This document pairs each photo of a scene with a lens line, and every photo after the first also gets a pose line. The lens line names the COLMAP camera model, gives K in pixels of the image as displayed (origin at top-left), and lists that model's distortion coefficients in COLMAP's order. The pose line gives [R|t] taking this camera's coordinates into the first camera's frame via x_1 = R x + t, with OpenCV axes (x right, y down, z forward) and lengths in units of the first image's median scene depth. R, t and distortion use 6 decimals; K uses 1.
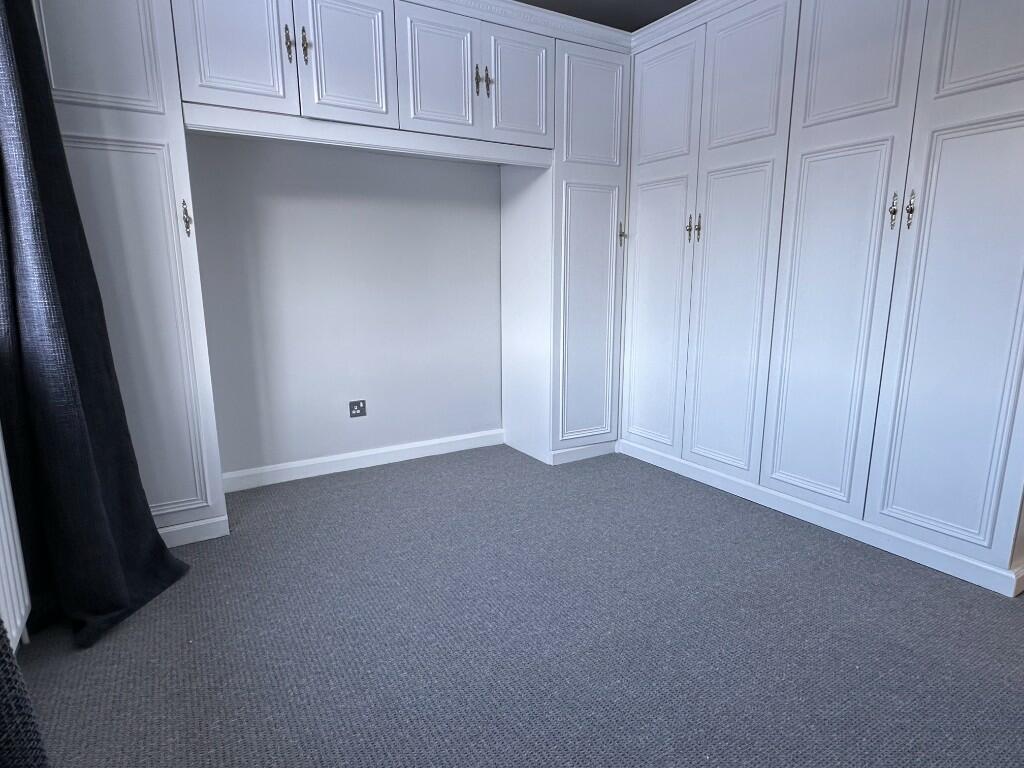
lens RADIAL K [[570.2, 0, 510.5], [0, 570.2, 385.4], [0, 0, 1]] dist [-0.002552, -0.000376]
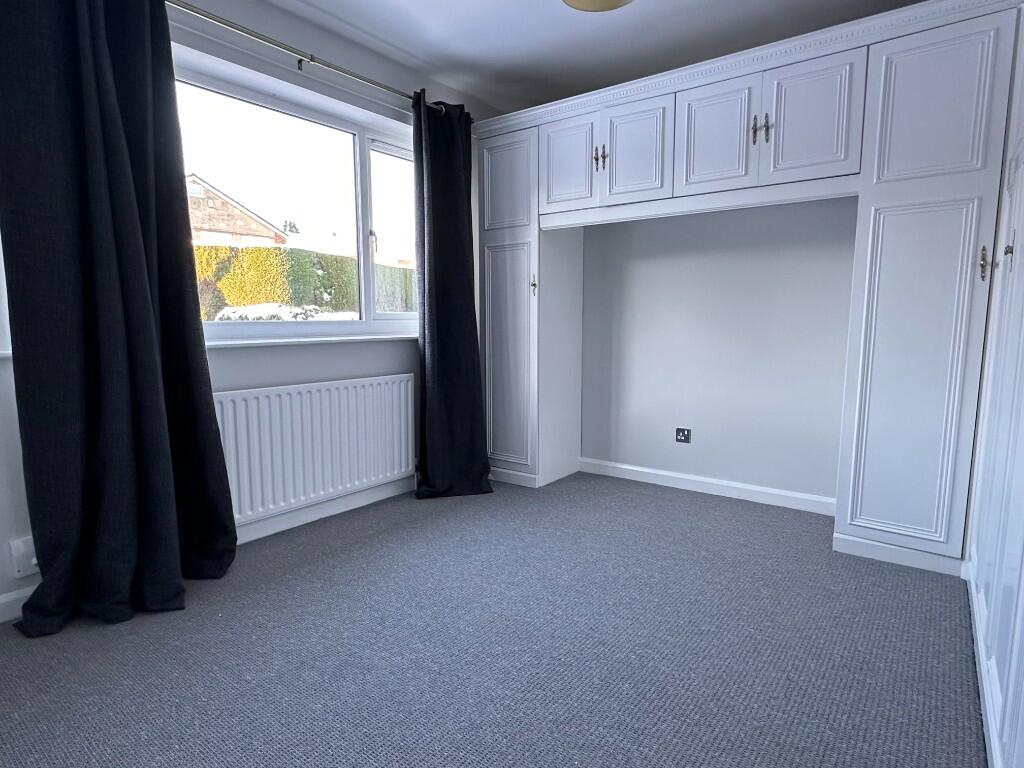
lens RADIAL K [[570.2, 0, 510.7], [0, 570.2, 384.8], [0, 0, 1]] dist [-0.002552, -0.000376]
pose [[0.381133, 0.110996, -0.917833, 0.683275], [-0.176517, 0.983240, 0.045607, -0.053495], [0.907513, 0.144630, 0.394338, 0.244202]]
